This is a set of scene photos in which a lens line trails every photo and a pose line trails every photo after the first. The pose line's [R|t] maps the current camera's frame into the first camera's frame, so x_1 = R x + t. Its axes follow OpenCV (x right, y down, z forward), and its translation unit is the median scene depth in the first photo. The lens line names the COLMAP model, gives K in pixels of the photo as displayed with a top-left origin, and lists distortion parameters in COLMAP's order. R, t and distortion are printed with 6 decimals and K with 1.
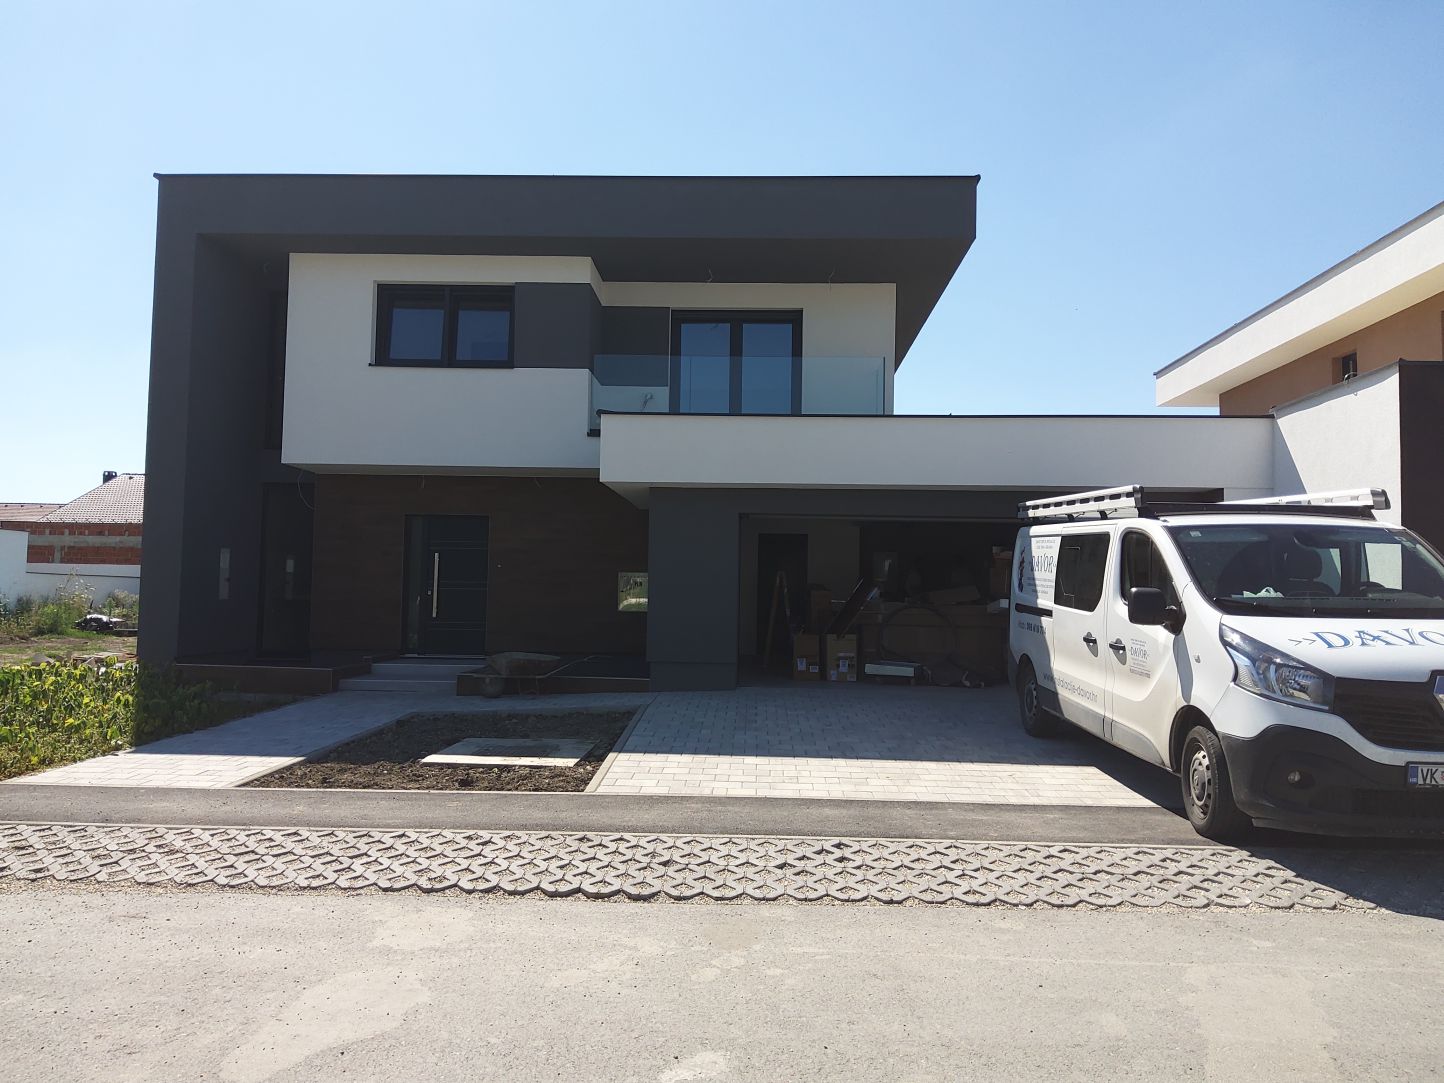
lens RADIAL K [[1098.2, 0, 726.8], [0, 1098.2, 543.9], [0, 0, 1]] dist [0.026087, -0.020321]
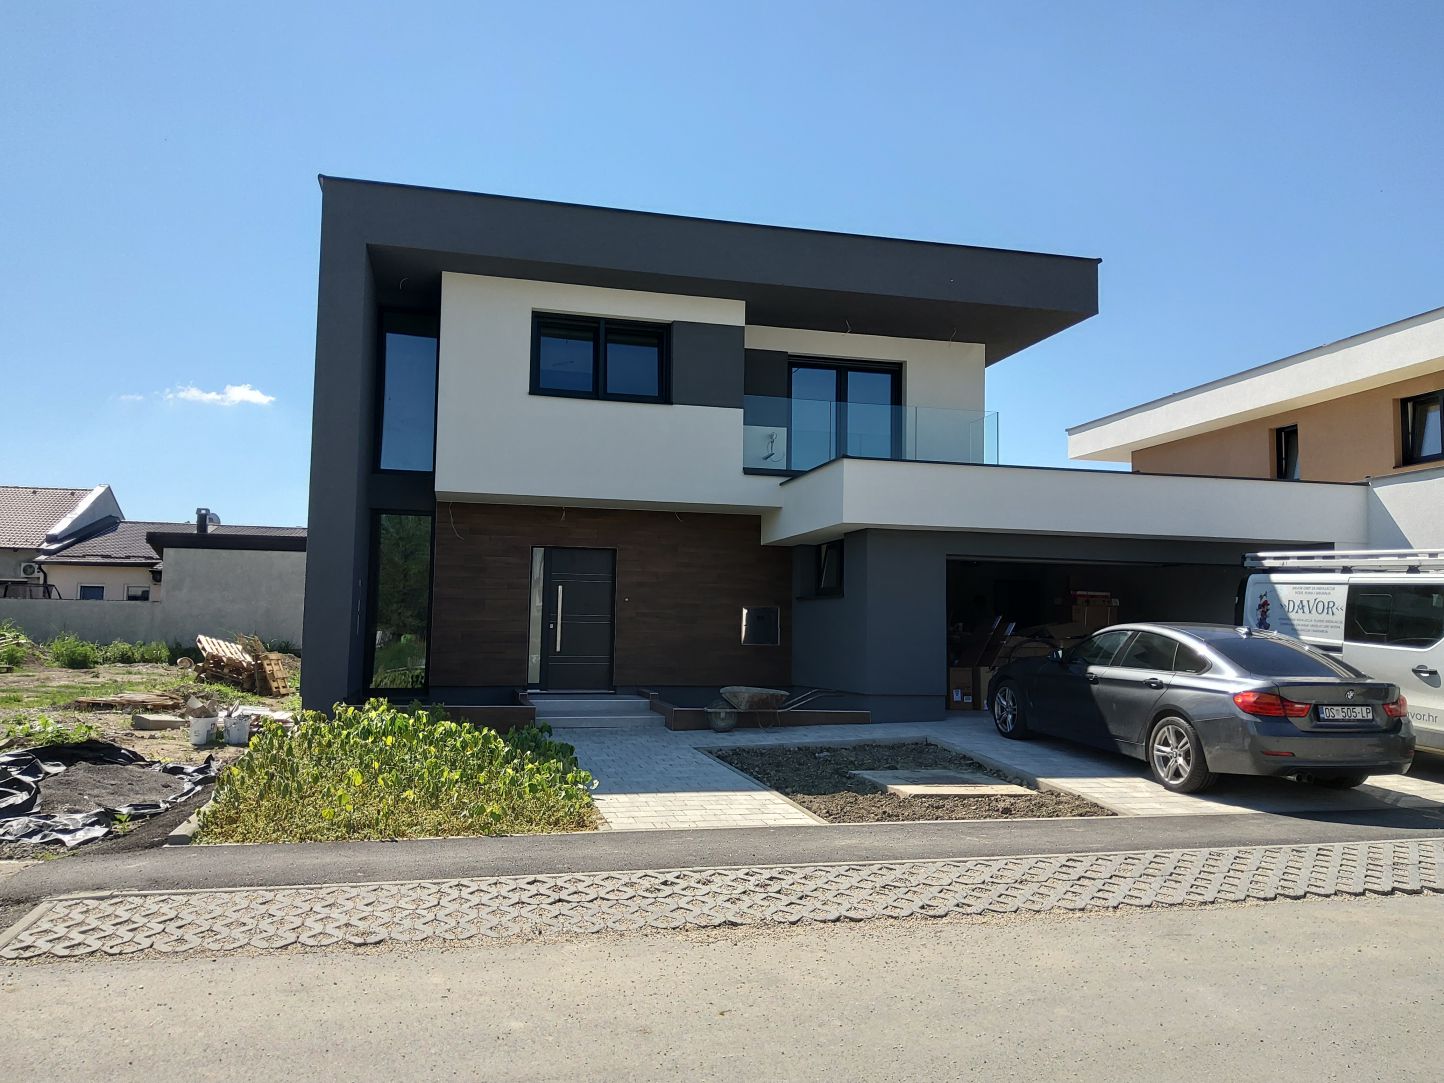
lens RADIAL K [[1098.2, 0, 779.2], [0, 1098.2, 558.0], [0, 0, 1]] dist [0.026087, -0.020321]
pose [[0.965663, 0.019164, 0.259091, -0.349784], [-0.015443, 0.999746, -0.016389, -0.003918], [-0.259339, 0.011825, 0.965714, 0.002938]]
